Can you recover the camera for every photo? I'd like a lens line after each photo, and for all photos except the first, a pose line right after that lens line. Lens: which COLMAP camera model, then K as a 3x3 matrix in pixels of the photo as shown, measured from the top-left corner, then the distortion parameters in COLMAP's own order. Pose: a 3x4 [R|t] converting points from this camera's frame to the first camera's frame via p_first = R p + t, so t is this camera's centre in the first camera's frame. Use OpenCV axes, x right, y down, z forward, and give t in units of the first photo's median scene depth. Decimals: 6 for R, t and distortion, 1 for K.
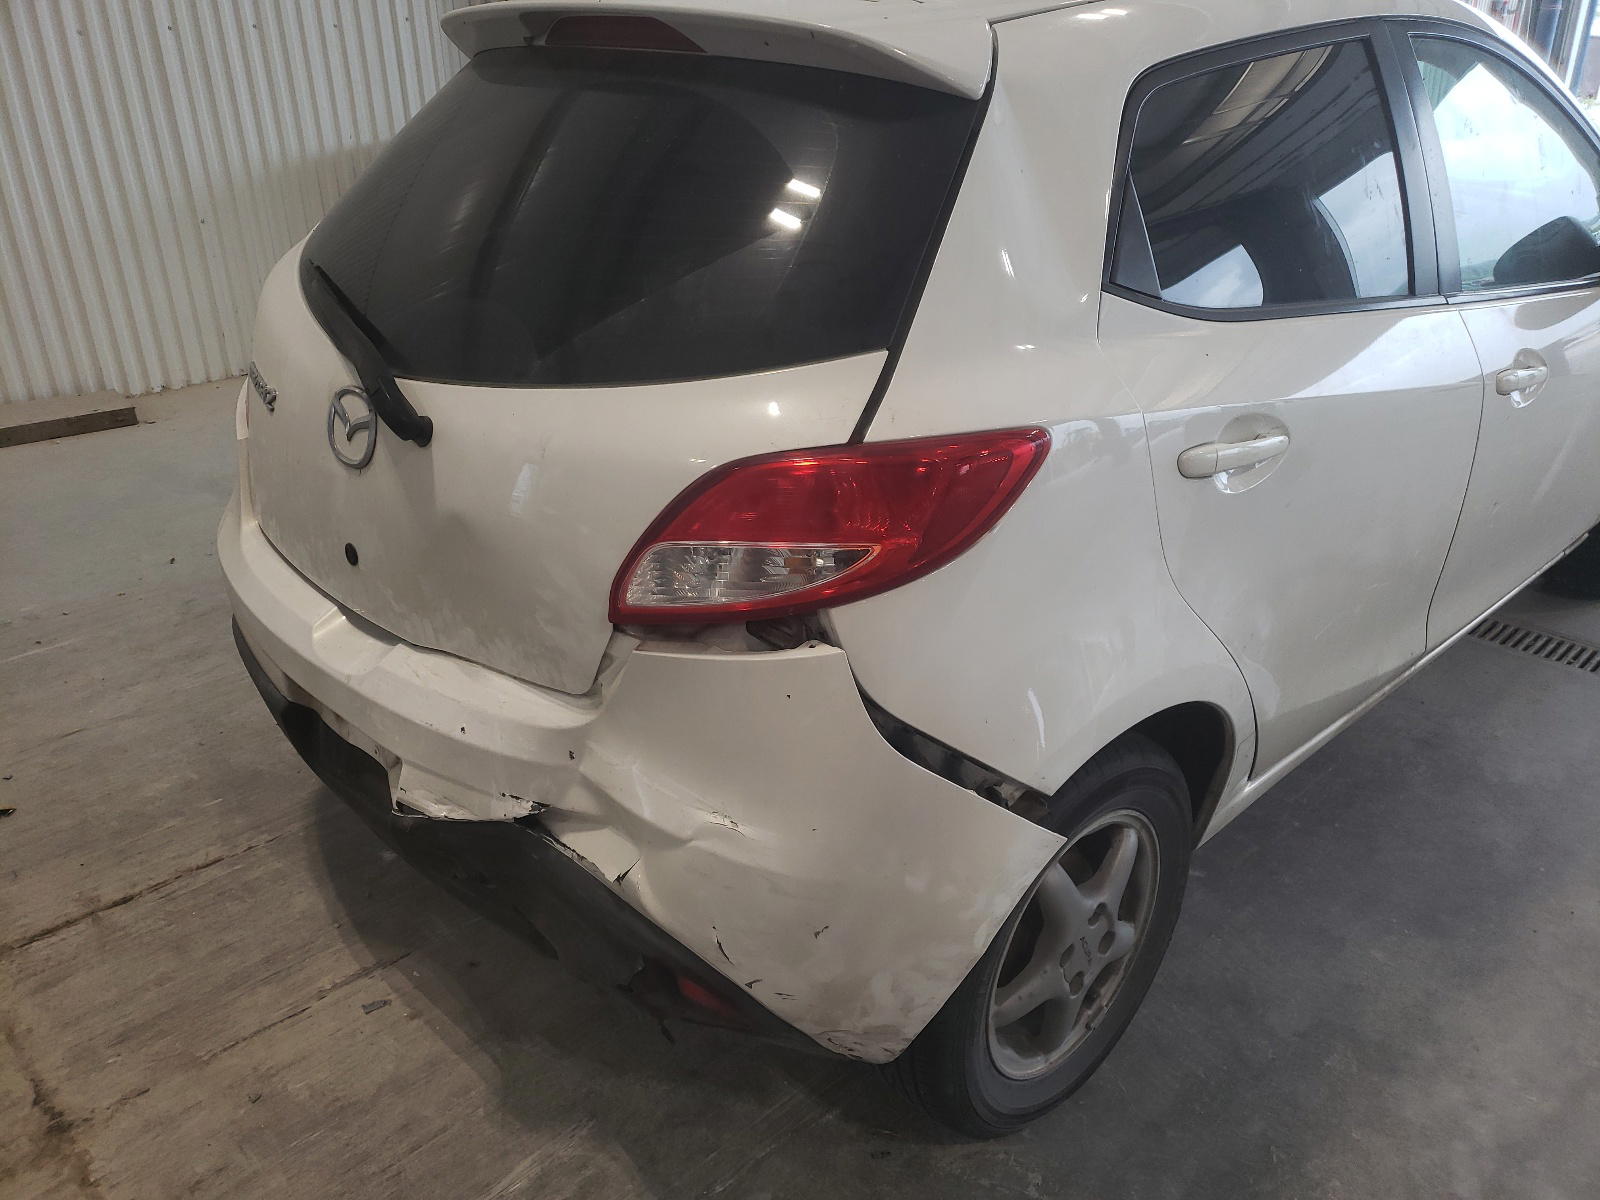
lens RADIAL K [[1214.3, 0, 791.2], [0, 1214.3, 602.3], [0, 0, 1]] dist [0.001591, 0.007273]
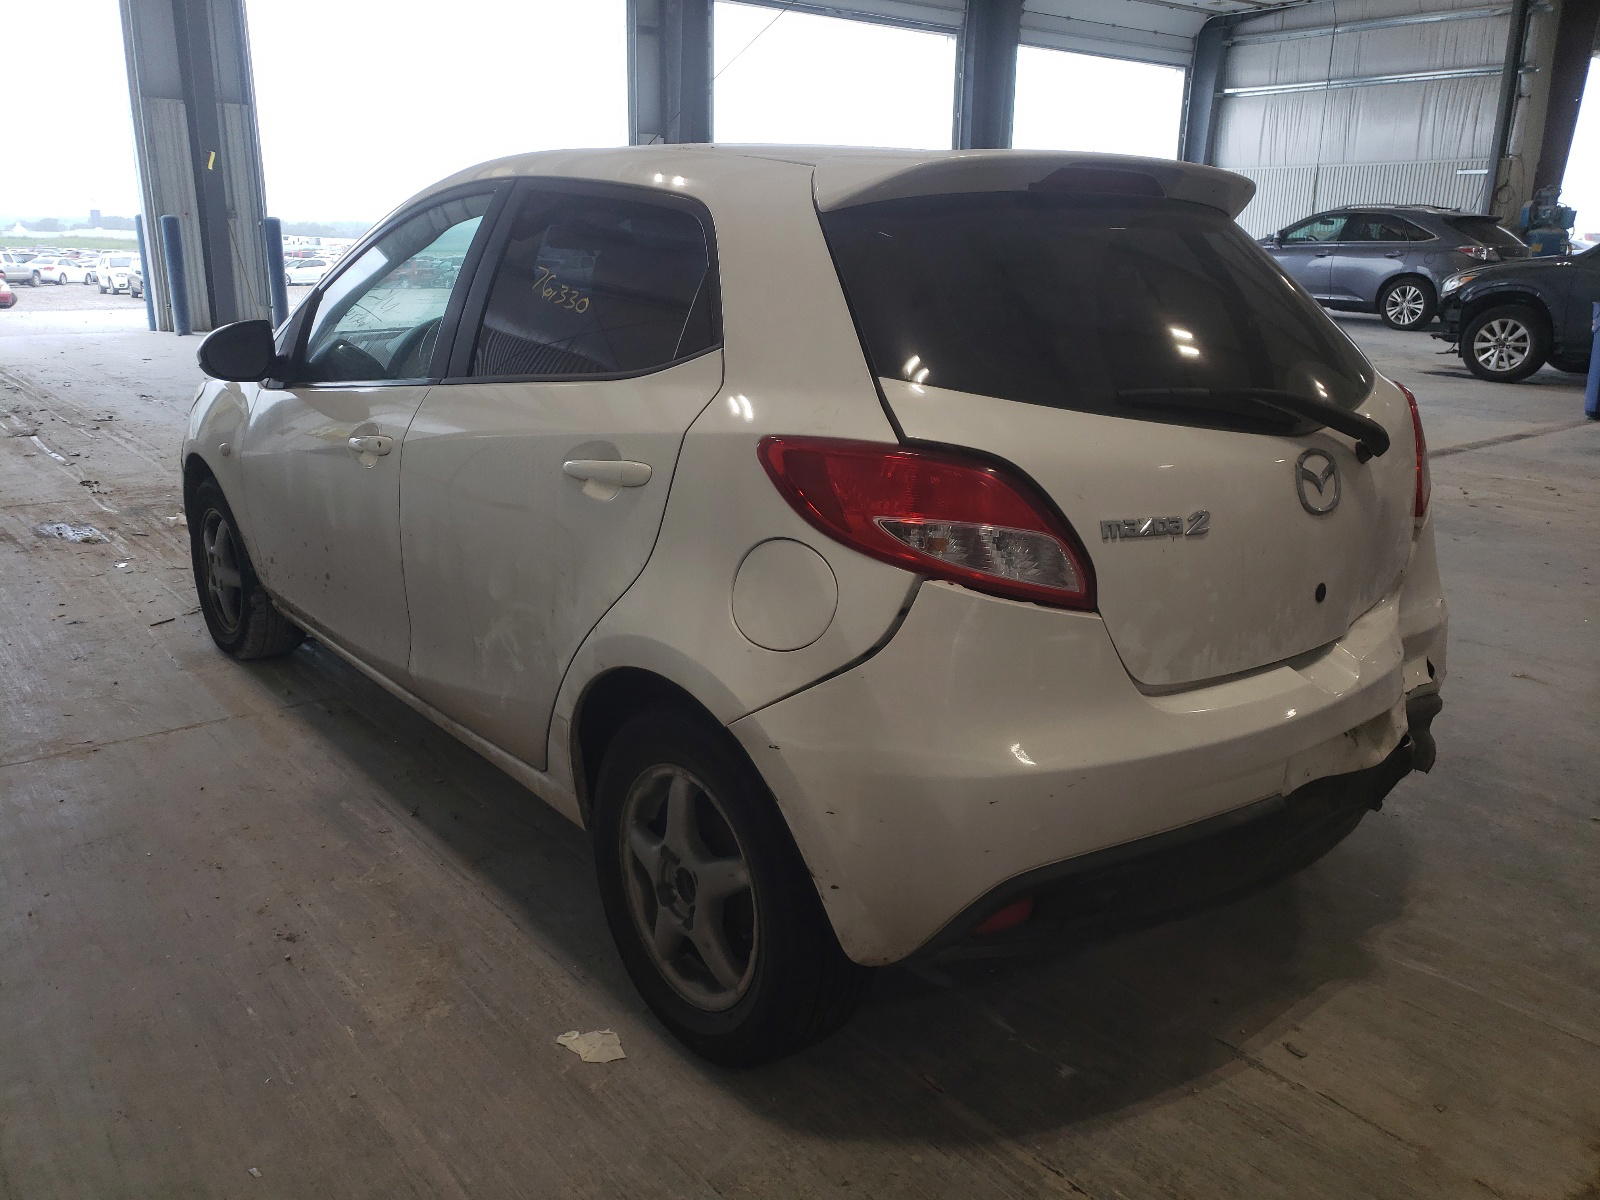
lens RADIAL K [[1222.3, 0, 800.0], [0, 1222.3, 600.0], [0, 0, 1]] dist [0.001351, 0.000737]
pose [[0.100547, -0.279826, 0.954771, -1.454148], [0.430864, 0.877228, 0.211726, -0.471499], [-0.896798, 0.390088, 0.208769, 1.146223]]
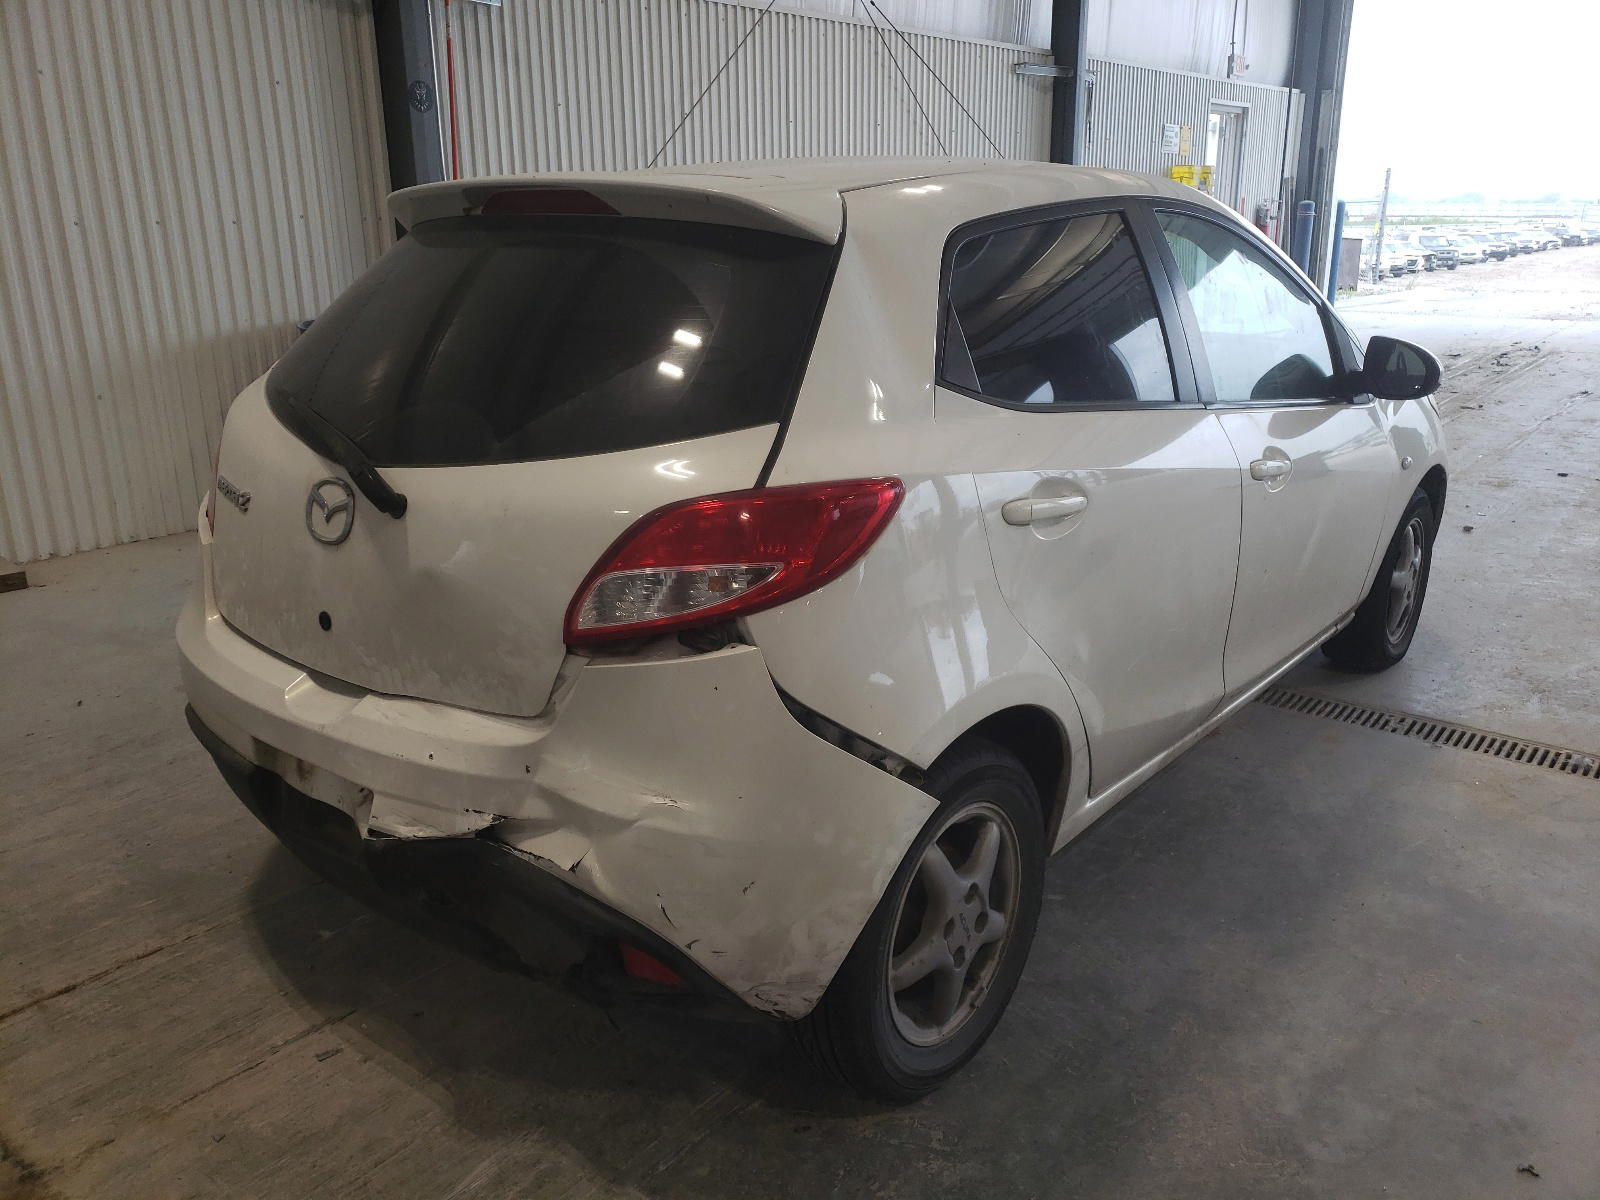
lens RADIAL K [[1222.3, 0, 800.0], [0, 1222.3, 600.0], [0, 0, 1]] dist [0.001351, 0.000737]
pose [[0.992168, -0.037159, 0.119260, -0.046487], [0.055015, 0.987136, -0.150119, 0.136314], [-0.112147, 0.155504, 0.981449, -0.198668]]
